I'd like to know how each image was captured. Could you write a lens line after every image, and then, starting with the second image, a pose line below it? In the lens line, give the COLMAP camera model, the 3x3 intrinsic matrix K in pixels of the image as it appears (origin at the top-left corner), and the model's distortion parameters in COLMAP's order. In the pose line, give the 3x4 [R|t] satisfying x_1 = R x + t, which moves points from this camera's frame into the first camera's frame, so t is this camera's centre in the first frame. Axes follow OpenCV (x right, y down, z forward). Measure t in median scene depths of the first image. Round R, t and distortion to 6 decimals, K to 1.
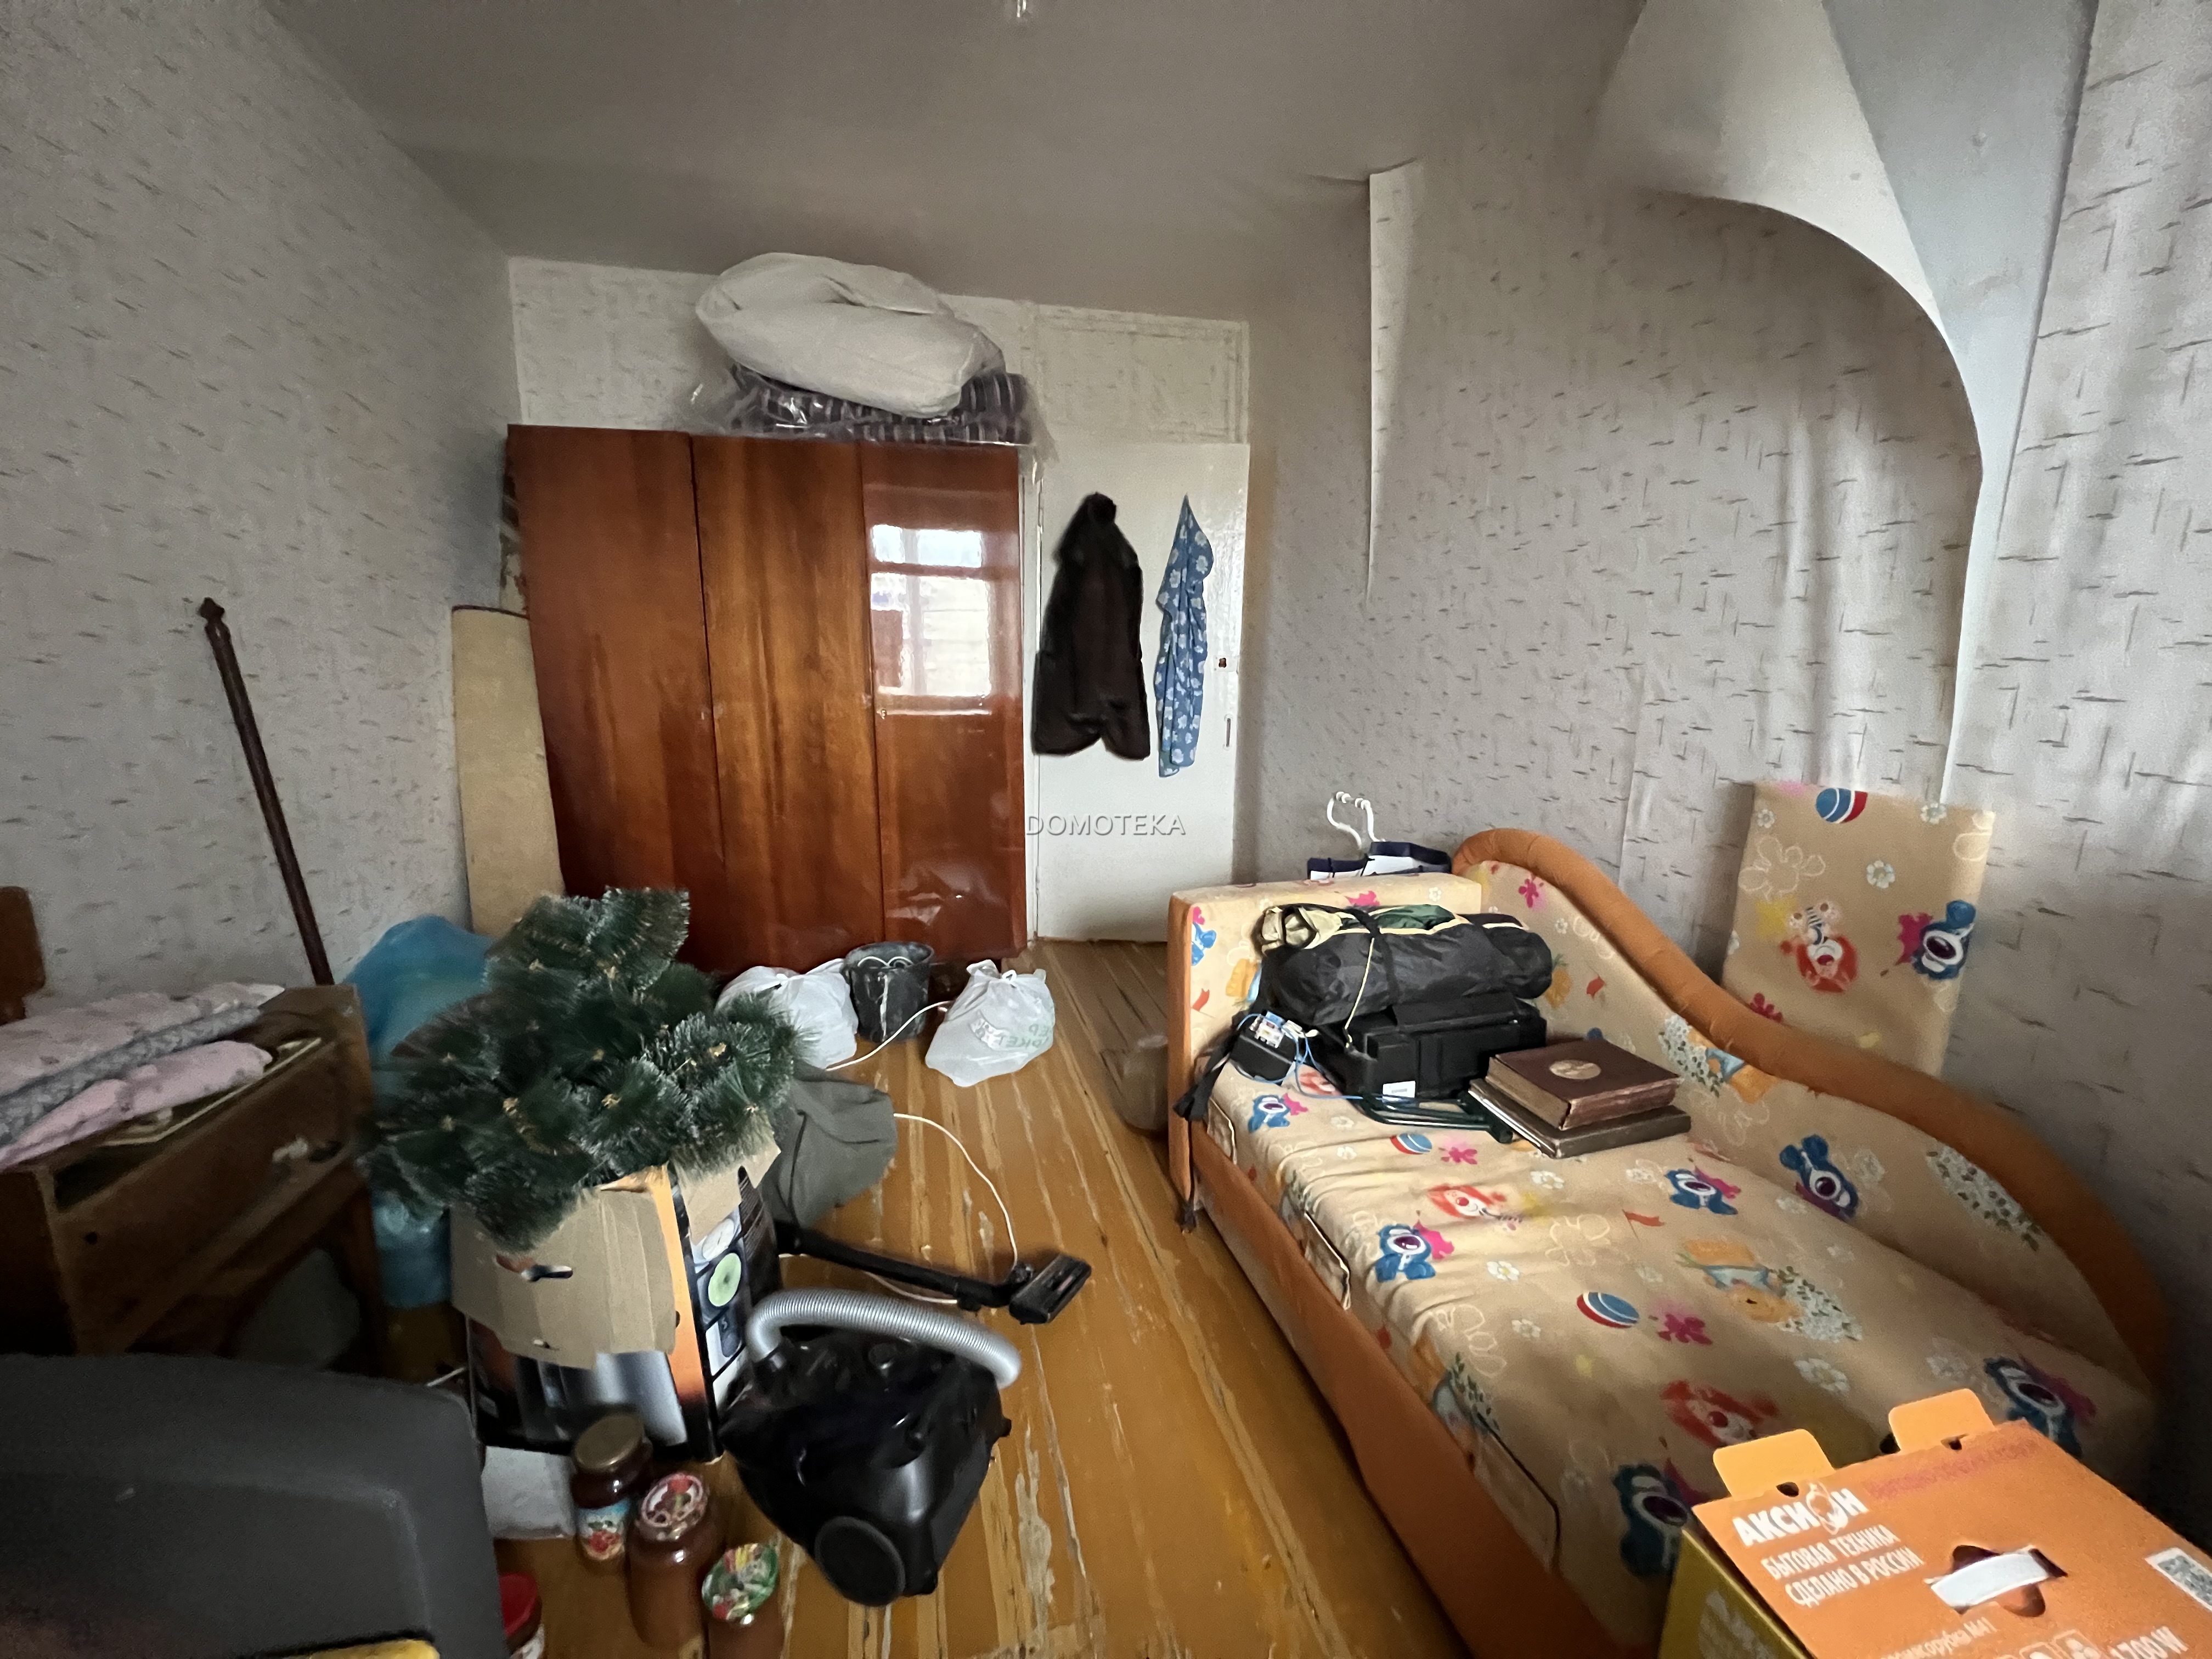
lens RADIAL K [[883.9, 0, 1111.9], [0, 883.9, 834.5], [0, 0, 1]] dist [-0.000755, -0.000359]
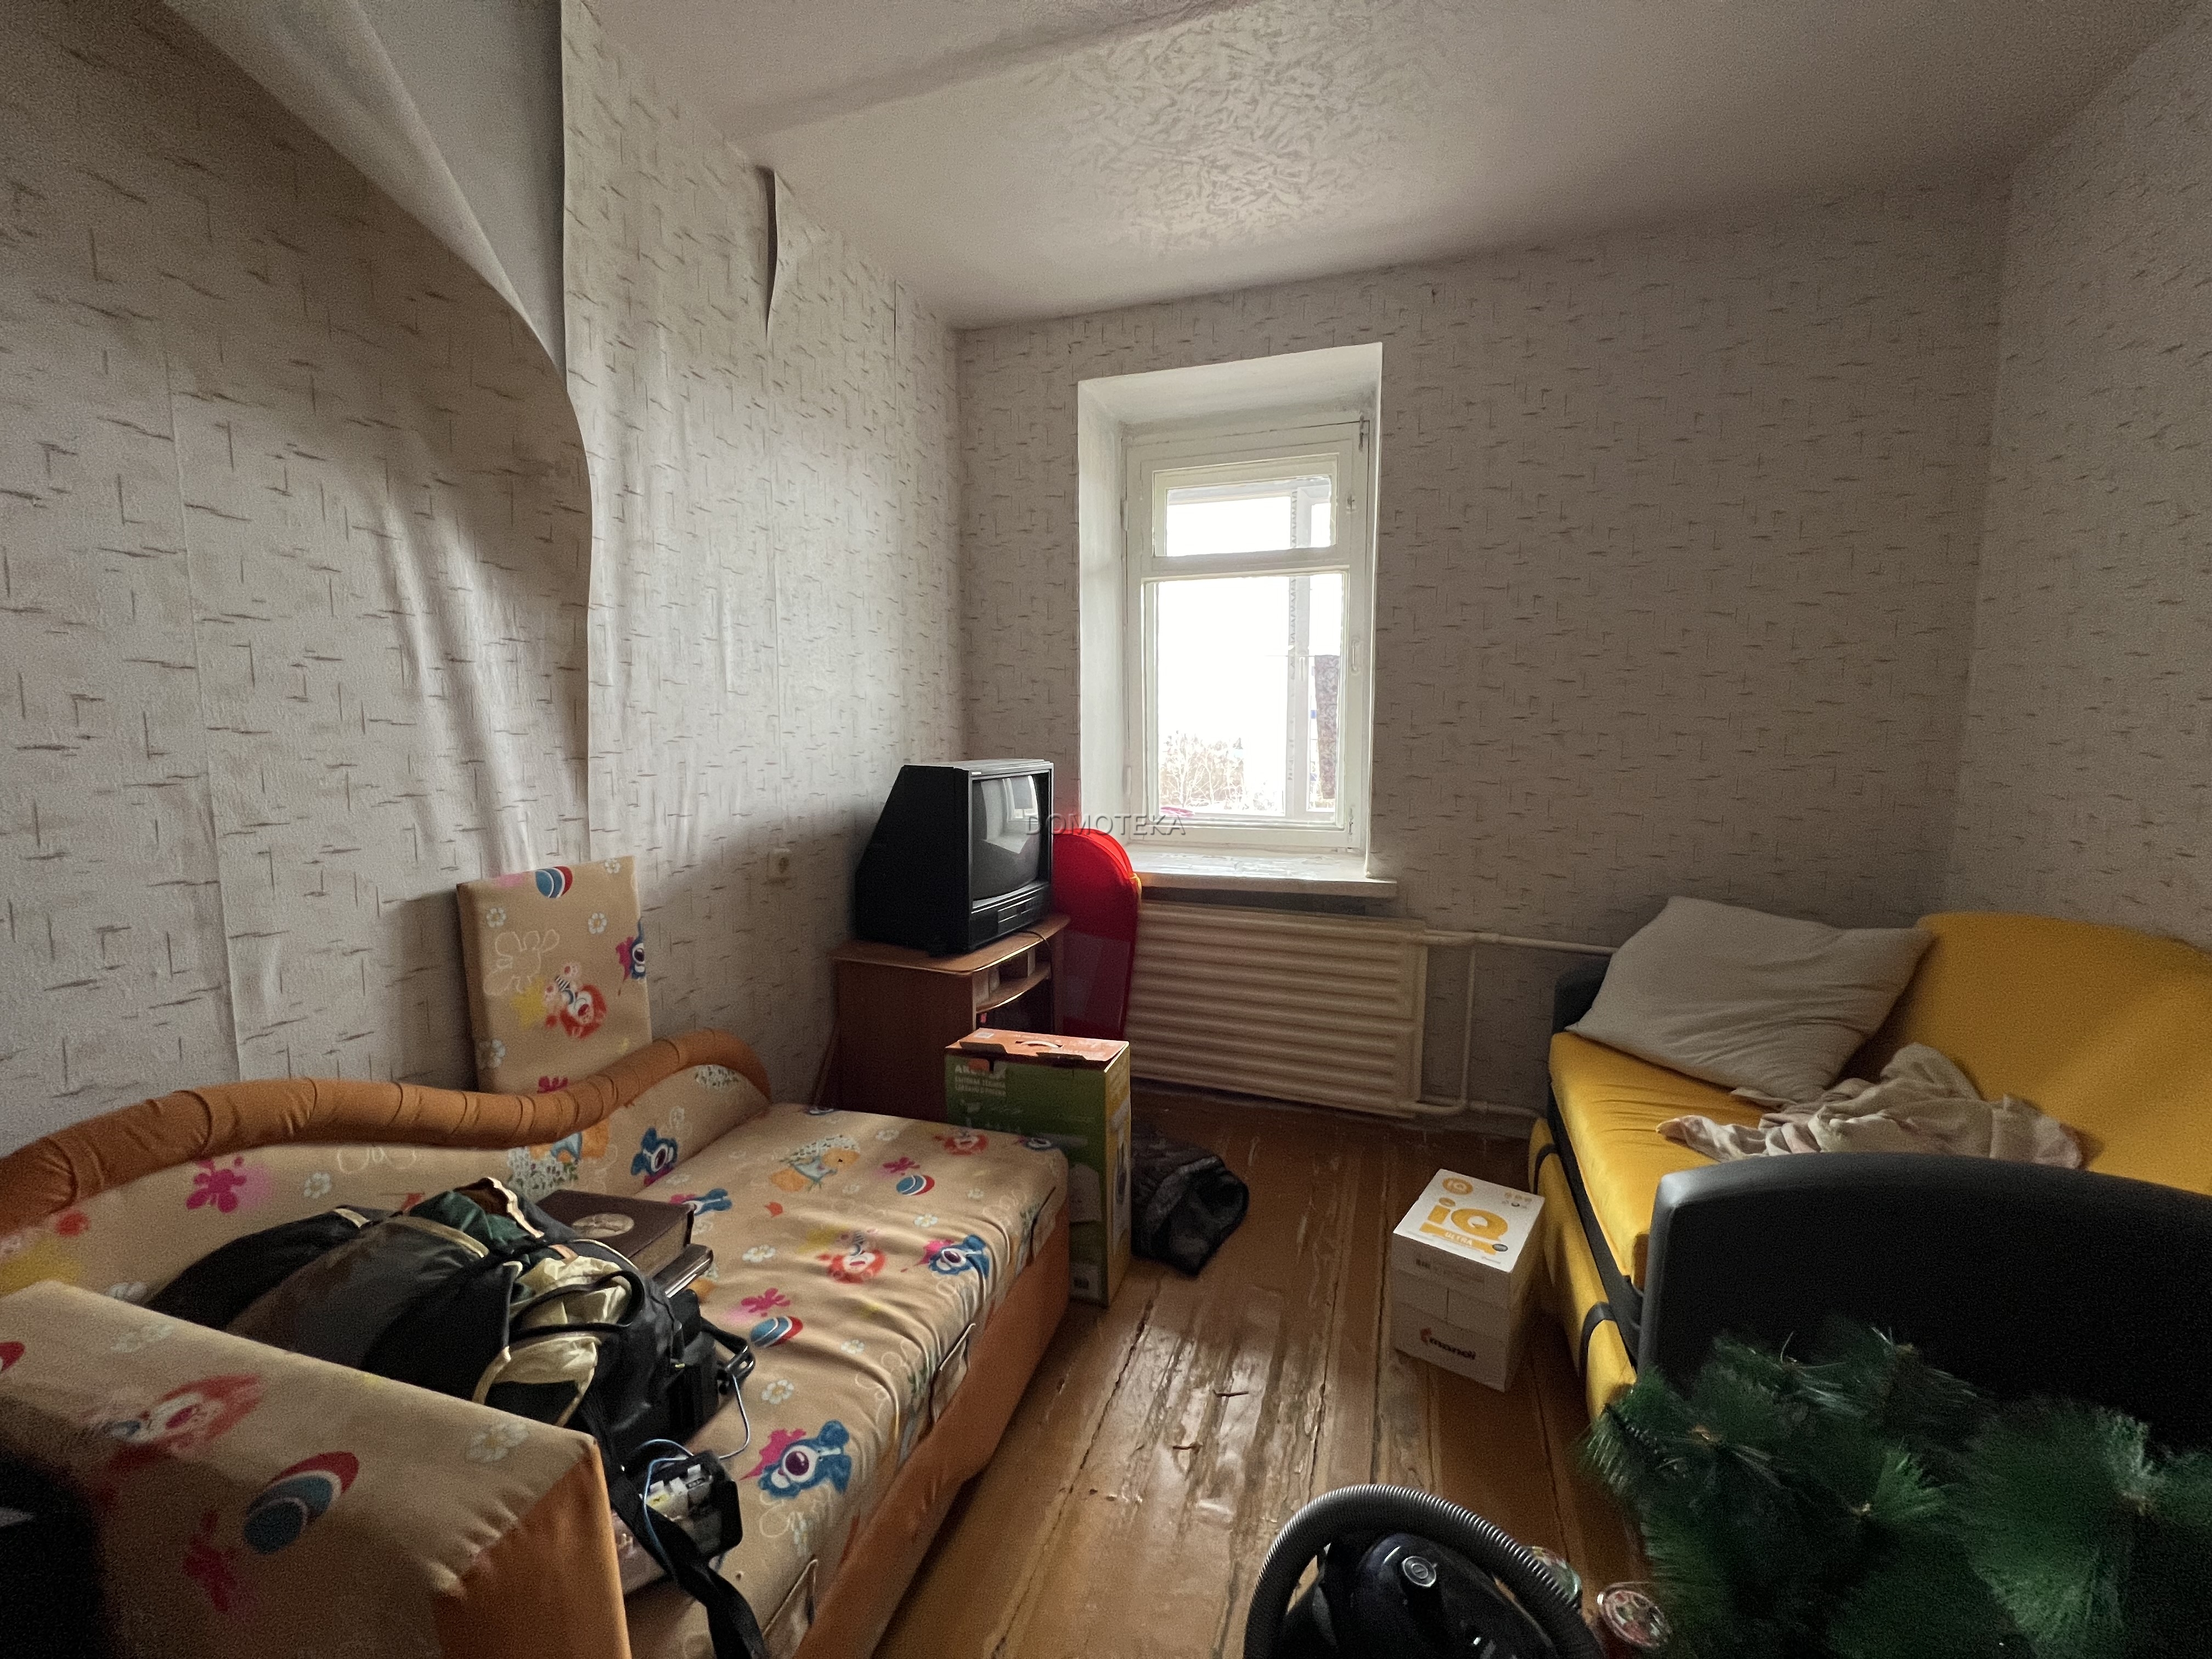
lens RADIAL K [[883.9, 0, 1109.2], [0, 883.9, 828.7], [0, 0, 1]] dist [-0.000755, -0.000359]
pose [[-0.845041, -0.073955, 0.529562, -0.367832], [0.094668, 0.954049, 0.284302, -0.343159], [-0.526254, 0.290380, -0.799210, 1.462771]]
